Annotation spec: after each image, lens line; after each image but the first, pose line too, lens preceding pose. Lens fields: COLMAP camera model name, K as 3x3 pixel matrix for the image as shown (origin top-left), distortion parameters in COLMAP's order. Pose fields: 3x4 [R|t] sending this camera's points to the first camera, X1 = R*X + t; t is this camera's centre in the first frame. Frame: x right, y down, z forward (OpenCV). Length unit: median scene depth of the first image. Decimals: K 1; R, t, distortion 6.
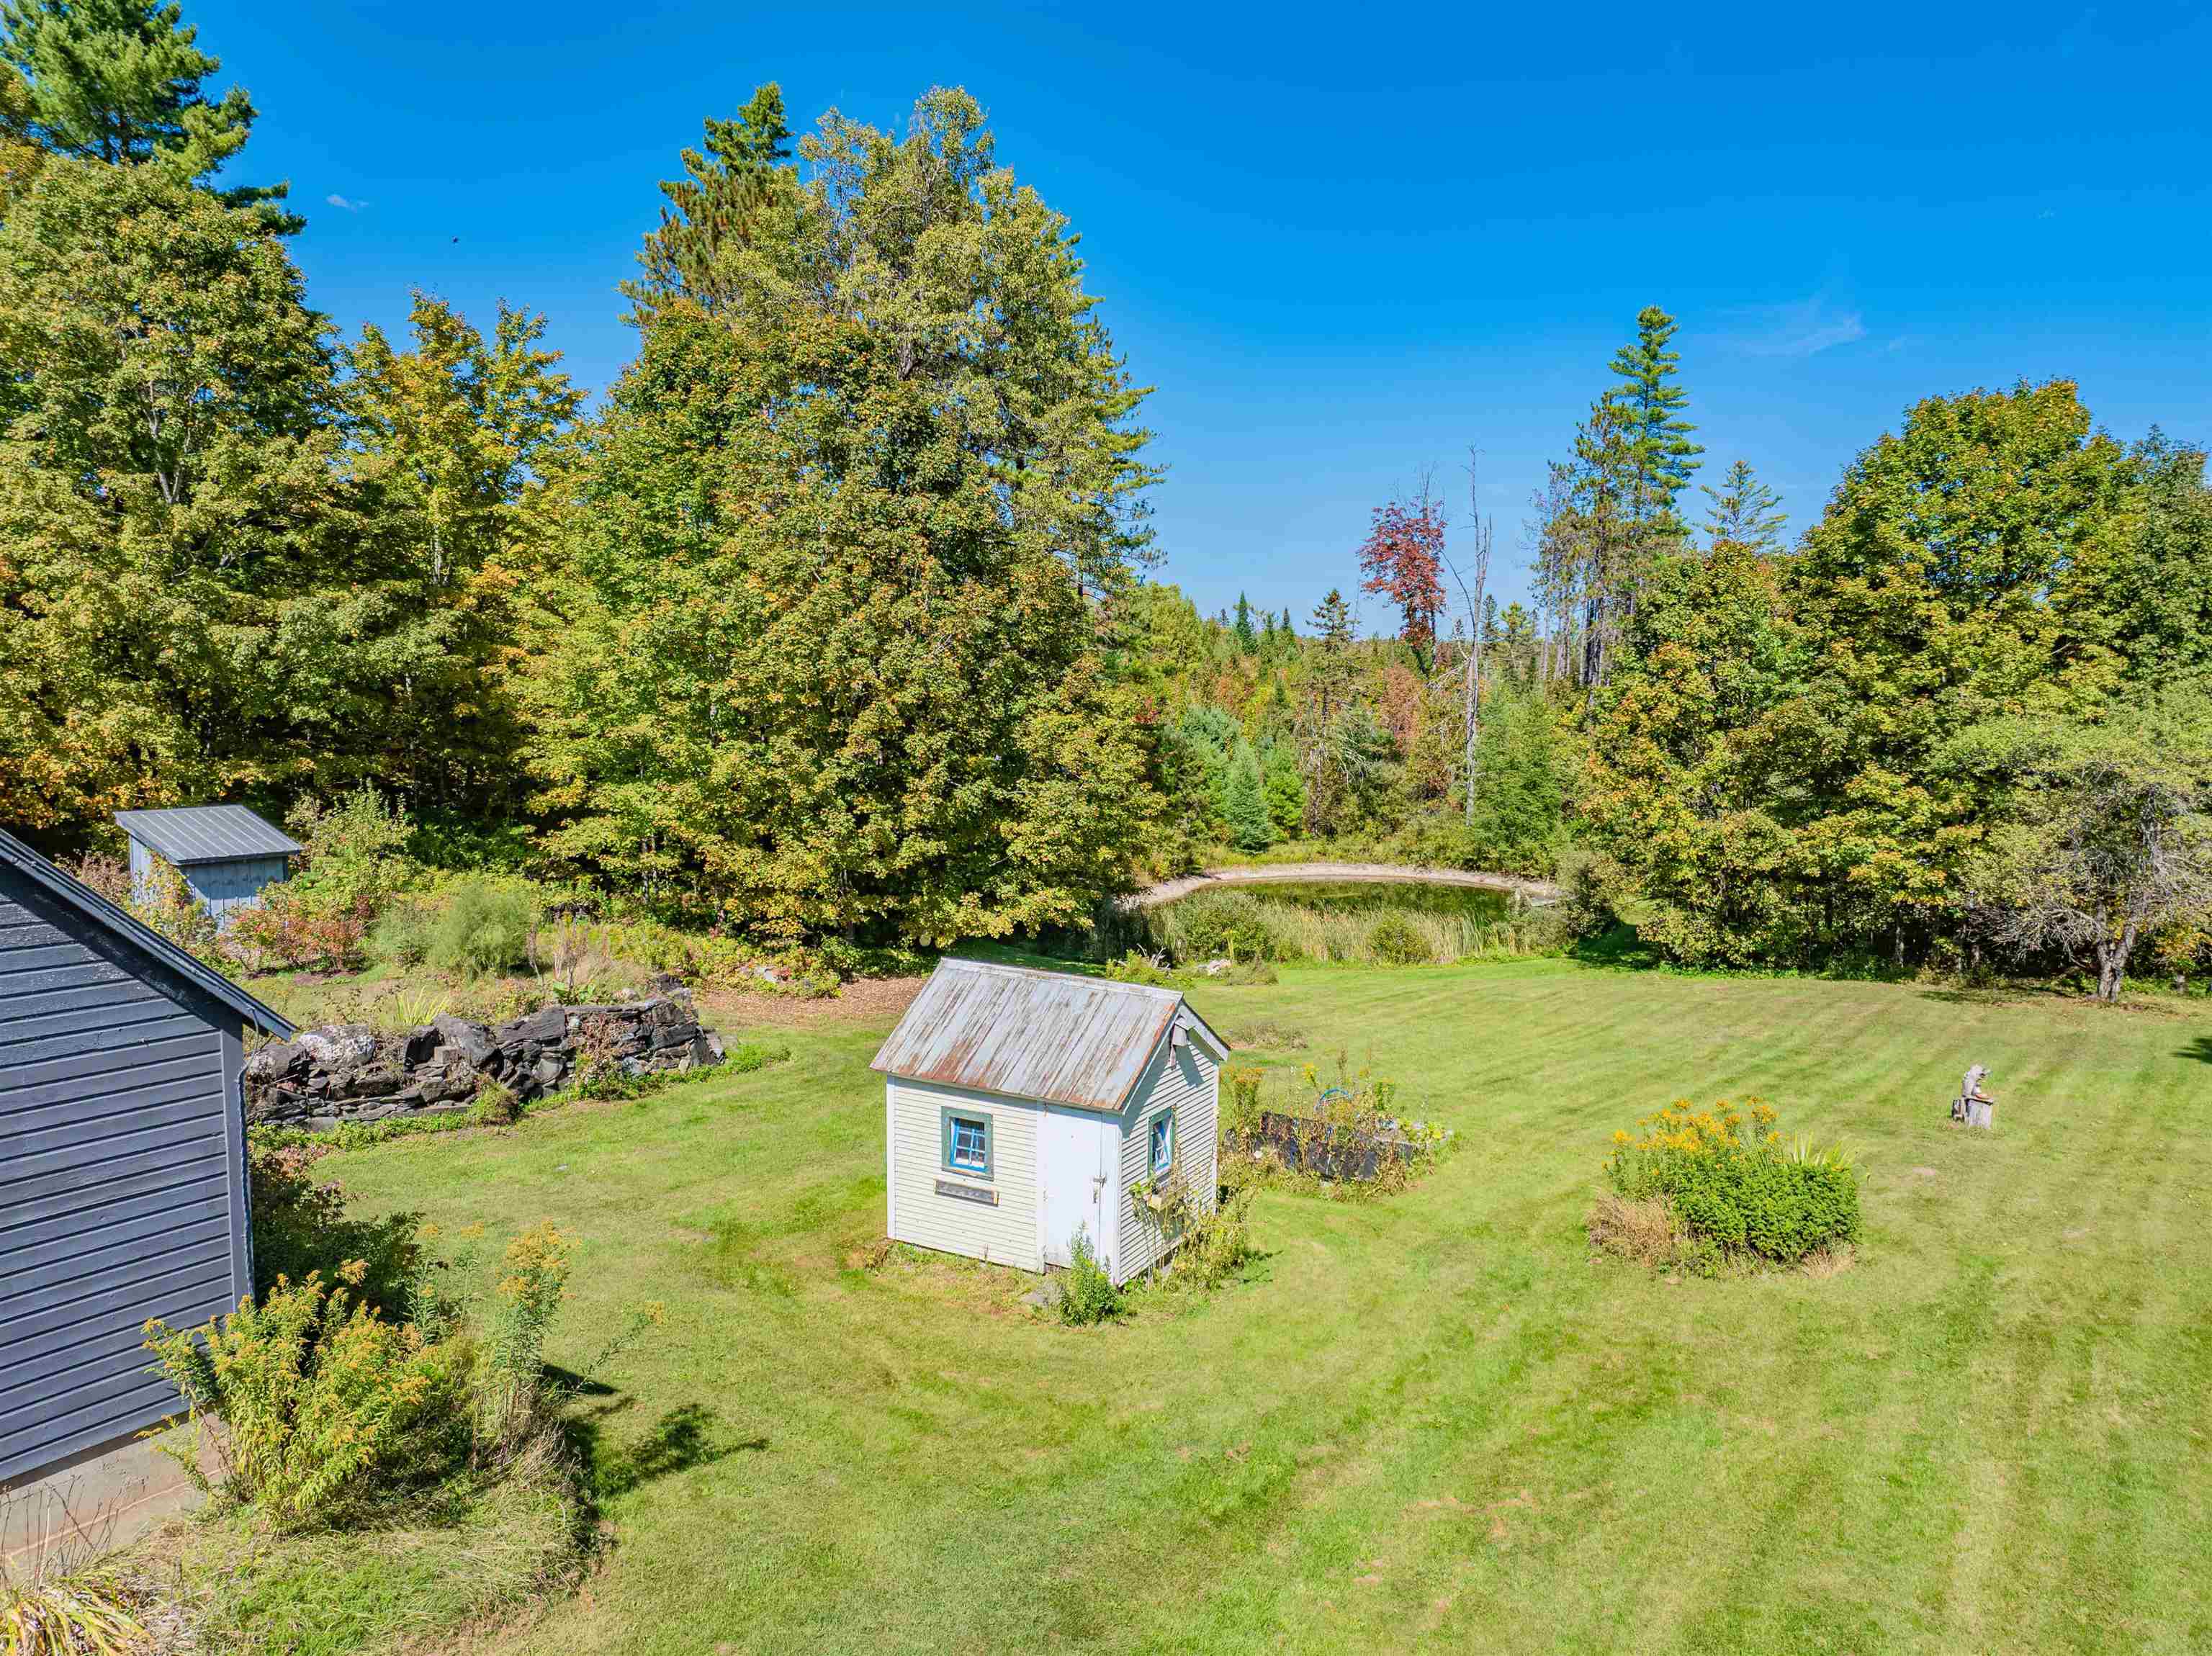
lens RADIAL K [[1558.9, 0, 1090.7], [0, 1558.9, 823.9], [0, 0, 1]] dist [-0.034898, 0.000083]
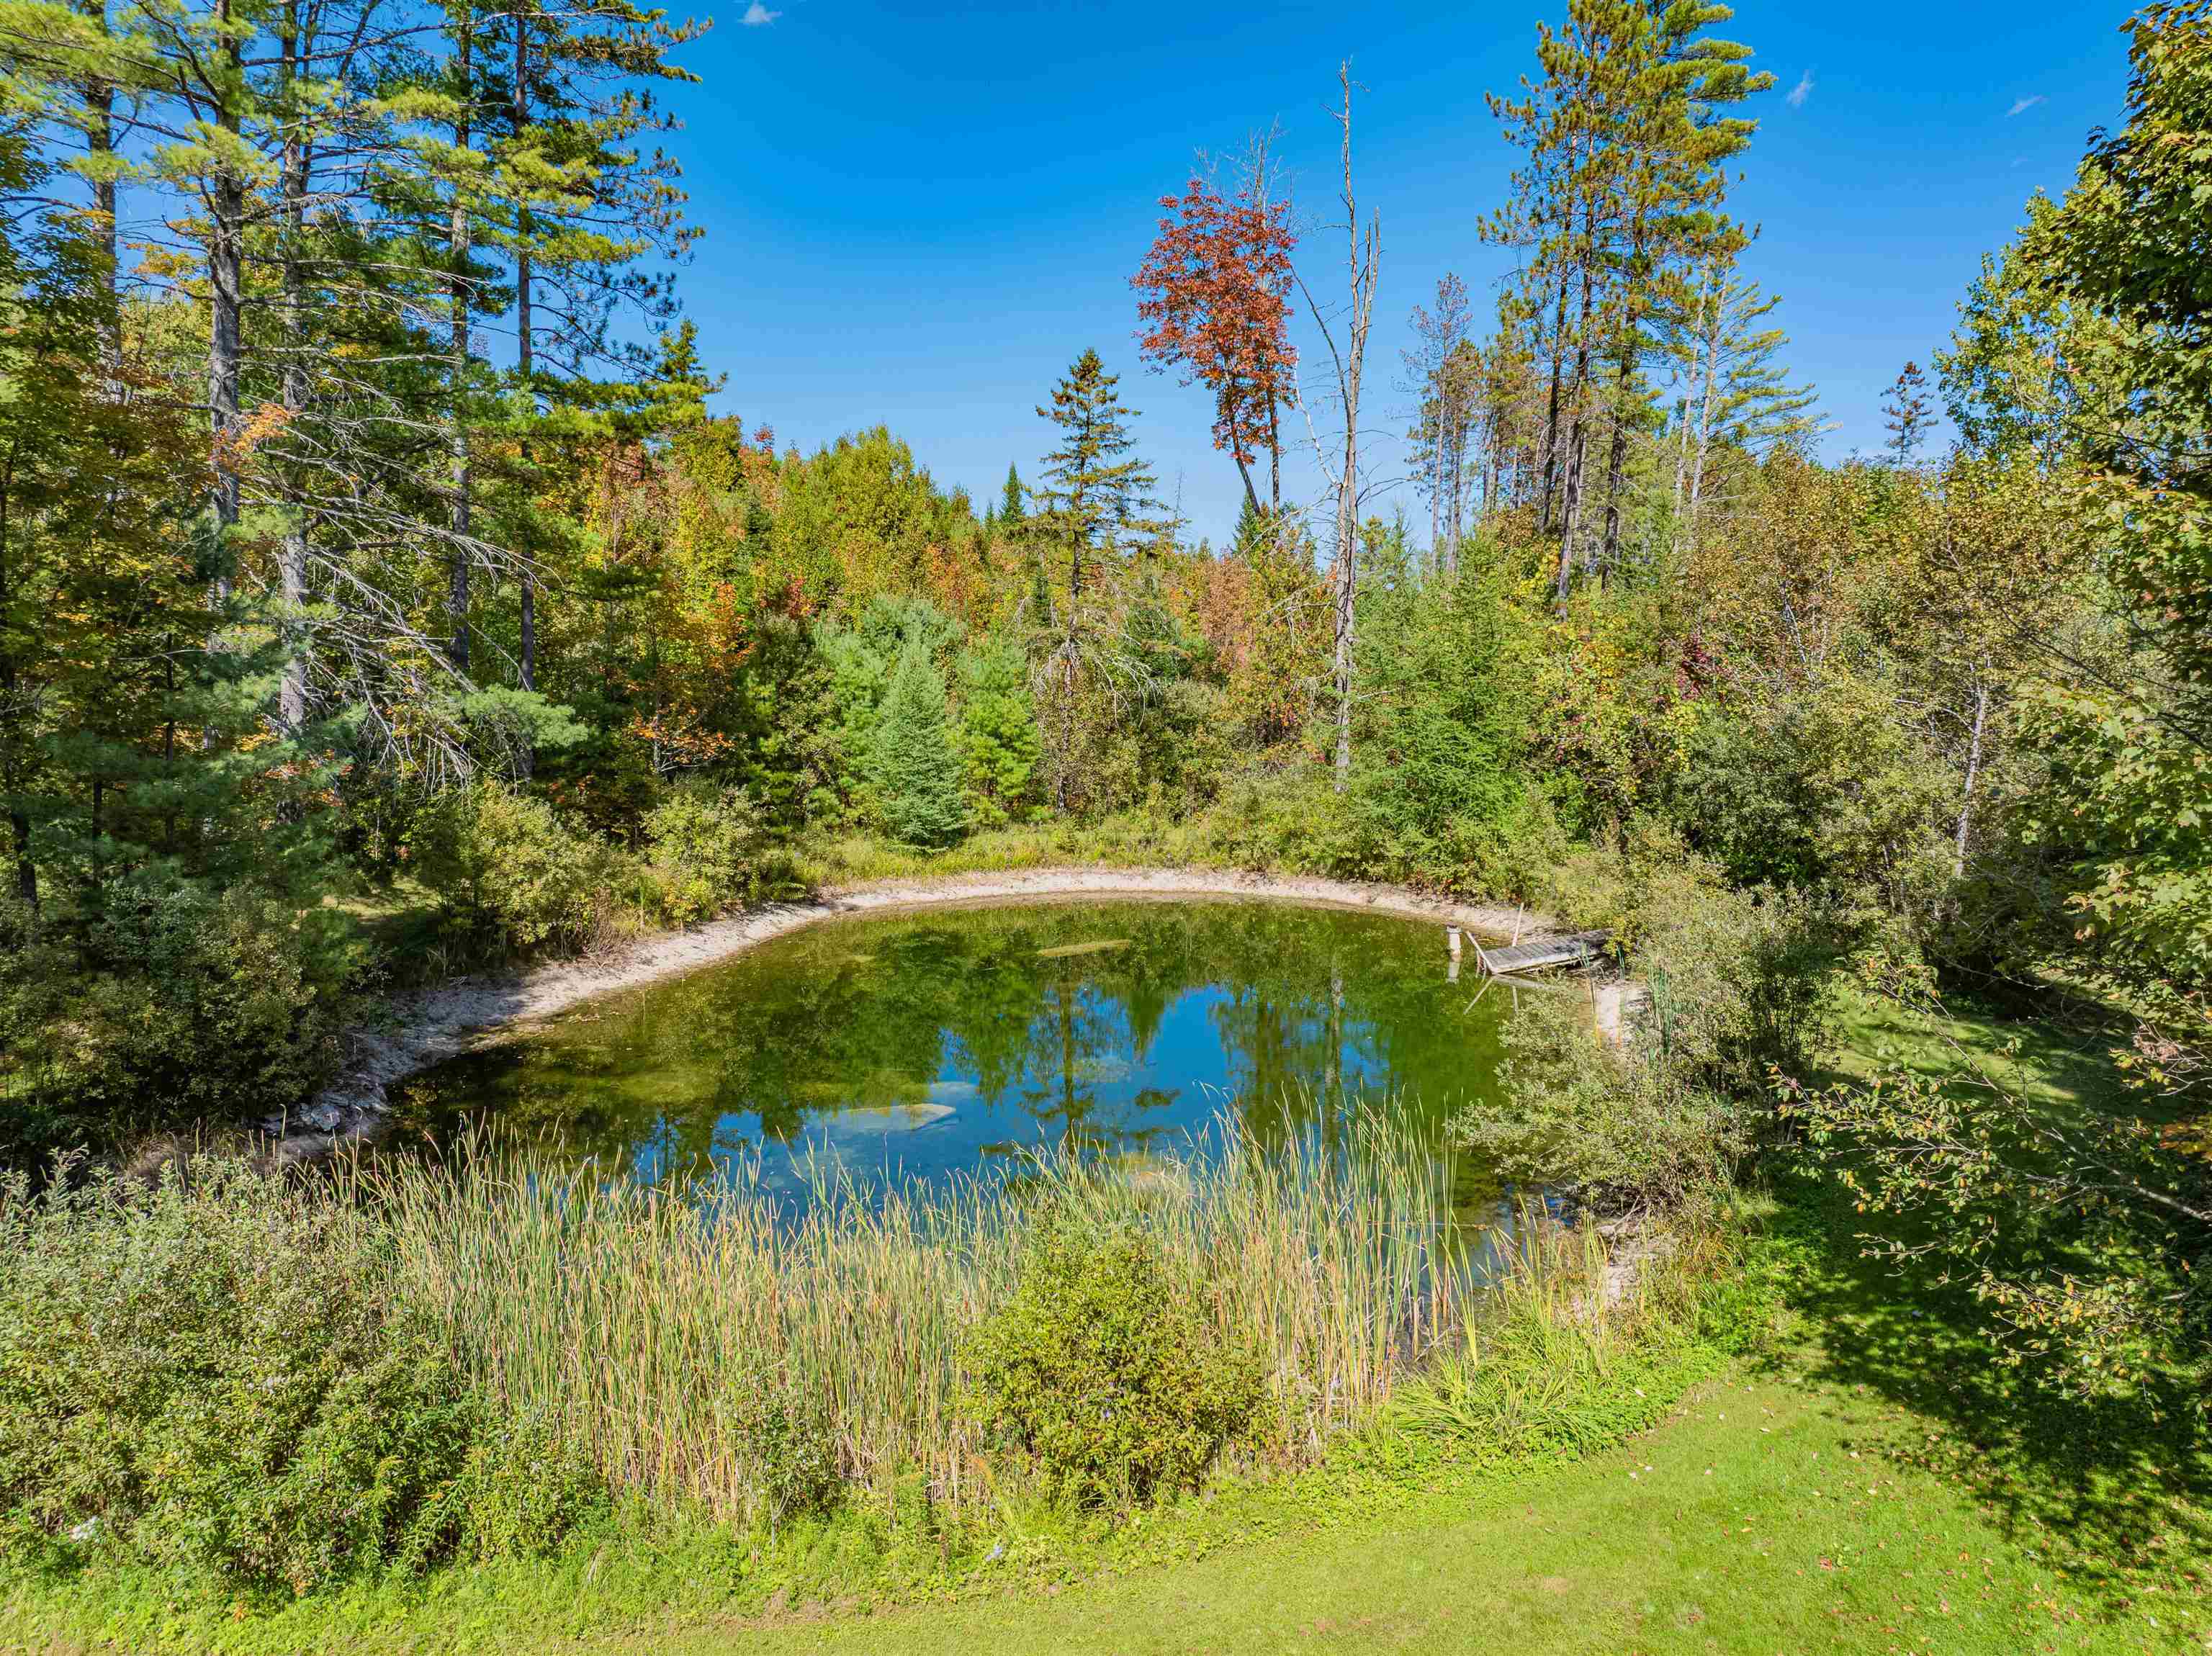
lens RADIAL K [[1558.9, 0, 1090.7], [0, 1558.9, 823.9], [0, 0, 1]] dist [-0.034898, 0.000083]
pose [[0.995471, -0.013532, 0.094102, 0.107825], [0.011405, 0.999668, 0.023106, -0.001434], [-0.094383, -0.021928, 0.995294, 0.480982]]
